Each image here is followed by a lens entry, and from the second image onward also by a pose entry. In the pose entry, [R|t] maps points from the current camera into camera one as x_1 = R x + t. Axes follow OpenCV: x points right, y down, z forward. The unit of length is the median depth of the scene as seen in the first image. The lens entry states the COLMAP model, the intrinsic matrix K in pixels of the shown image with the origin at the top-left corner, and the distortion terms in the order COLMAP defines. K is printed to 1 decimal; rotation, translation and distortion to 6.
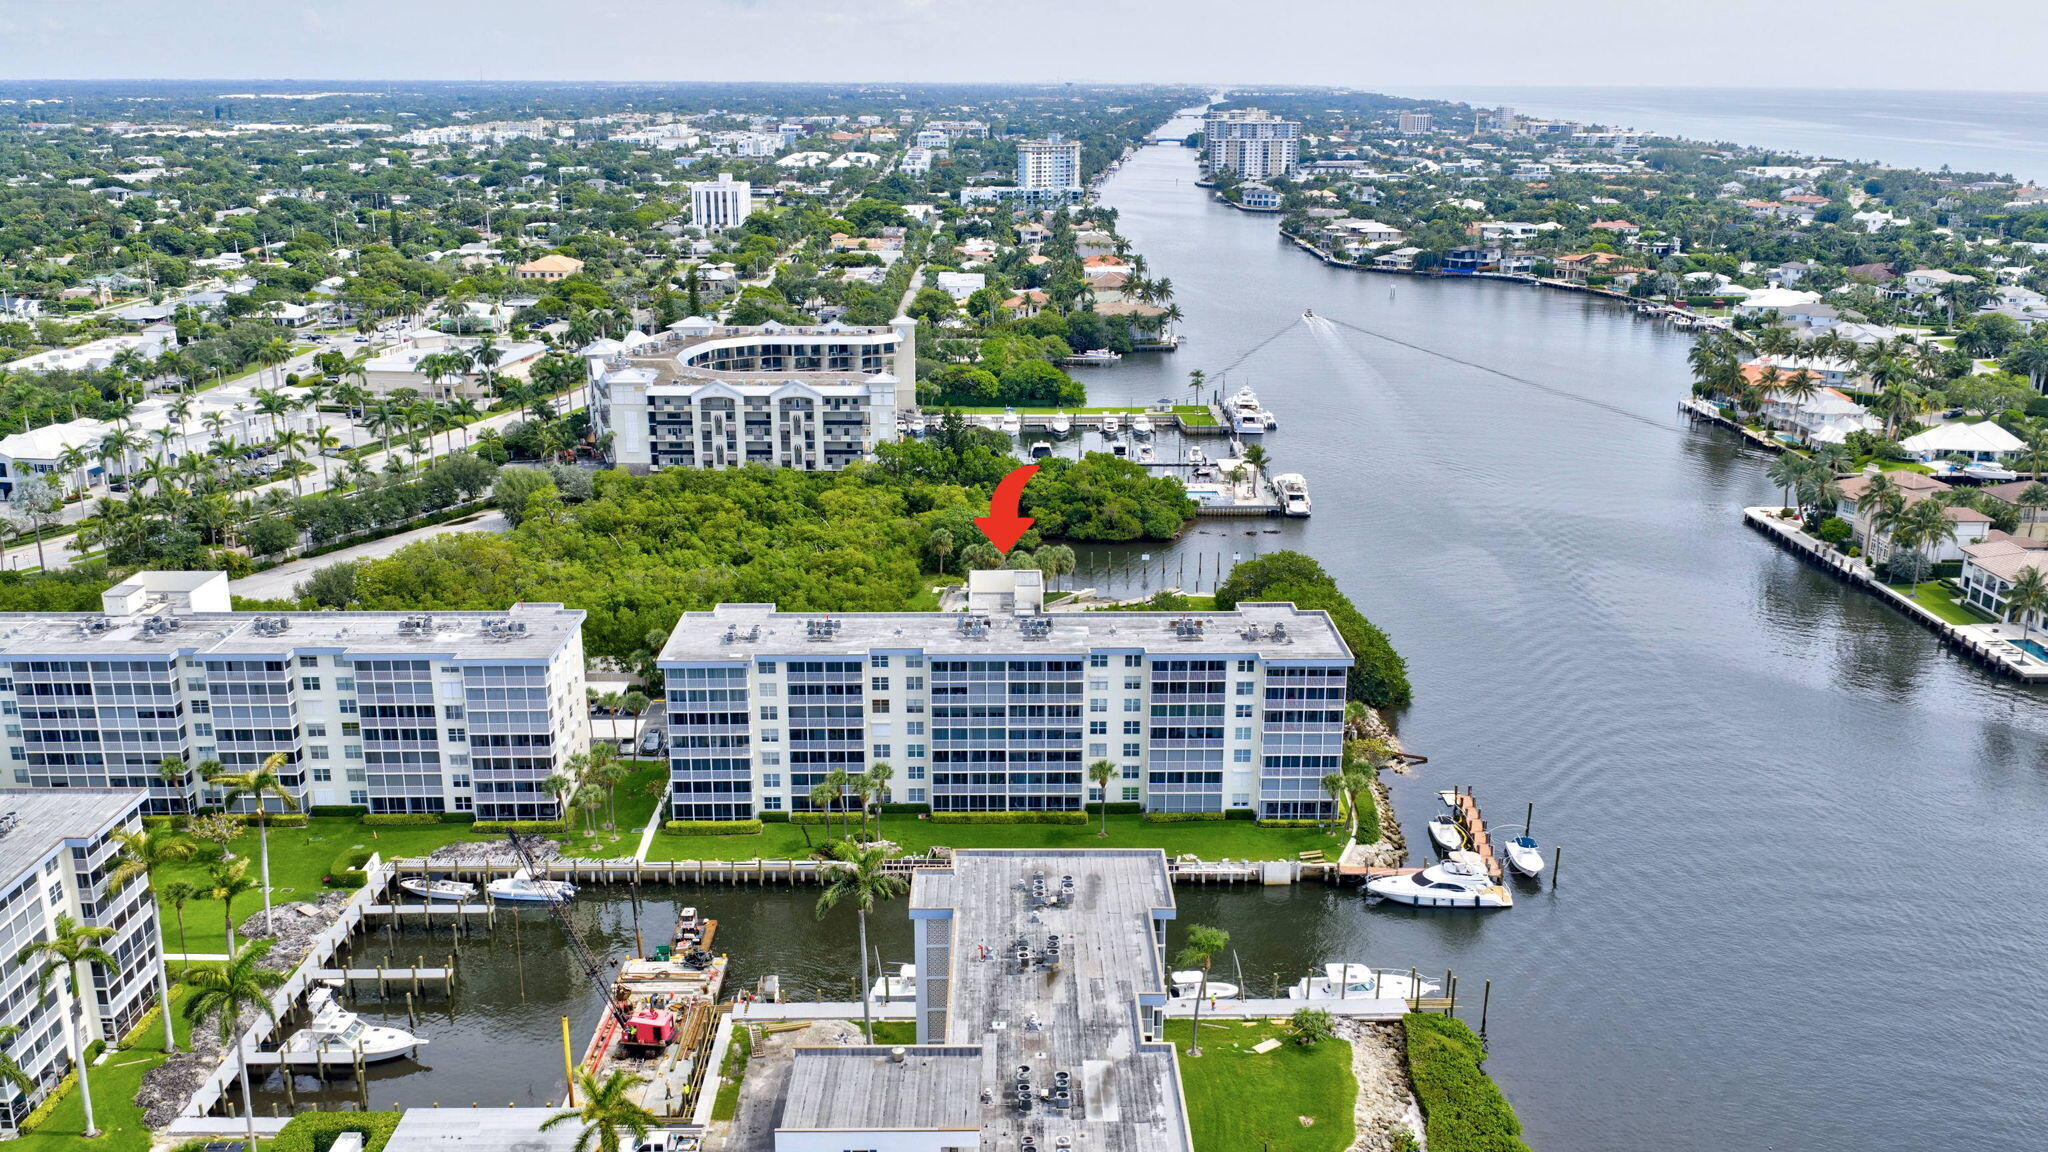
lens RADIAL K [[1689.3, 0, 1027.8], [0, 1689.3, 568.9], [0, 0, 1]] dist [0.036024, -0.065826]
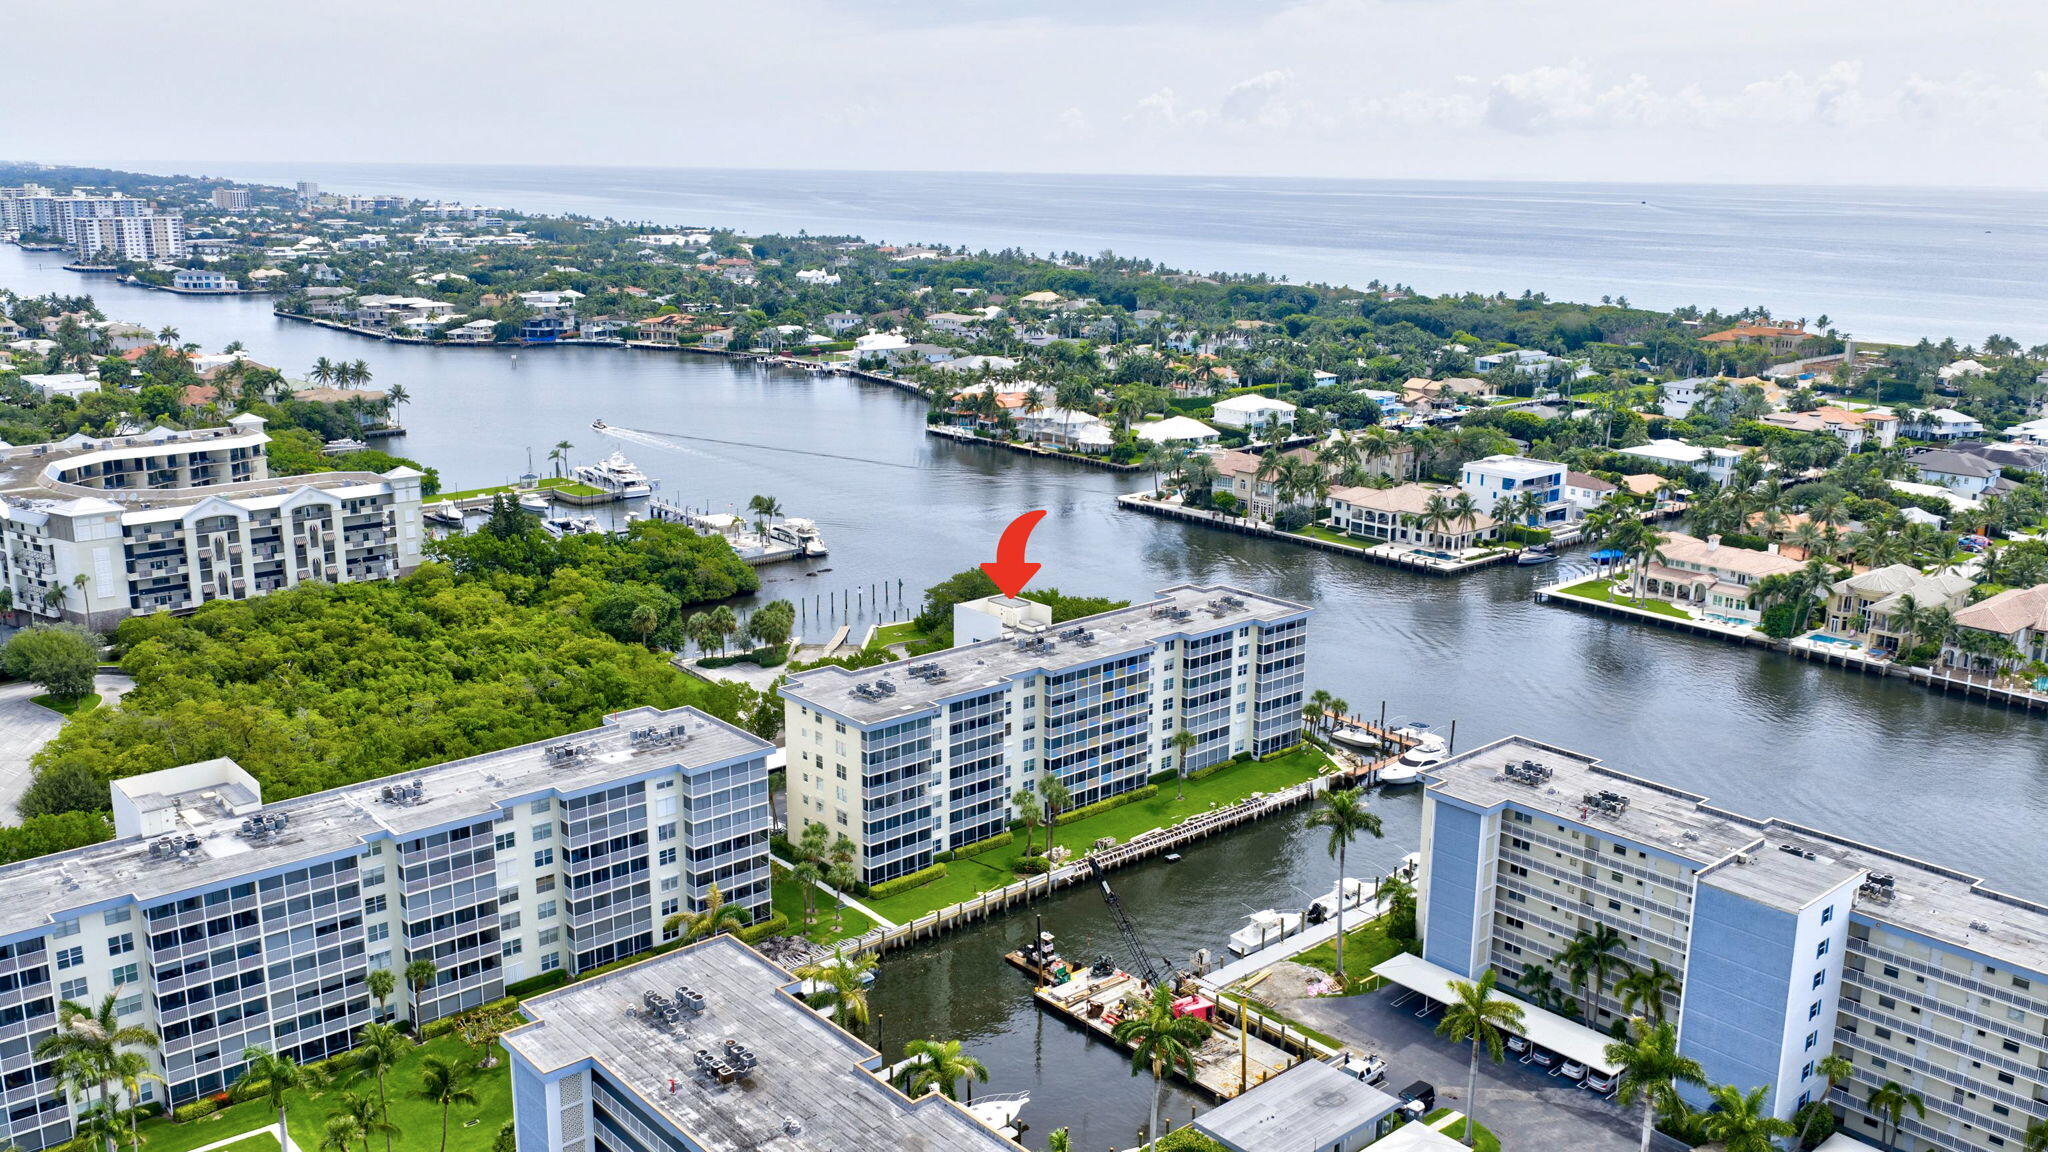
lens RADIAL K [[1689.3, 0, 1027.8], [0, 1689.3, 568.9], [0, 0, 1]] dist [0.036024, -0.065826]
pose [[0.755583, -0.149111, 0.637856, -0.421303], [0.175794, 0.984185, 0.021833, -0.022593], [-0.631024, 0.095634, 0.769846, 0.090833]]
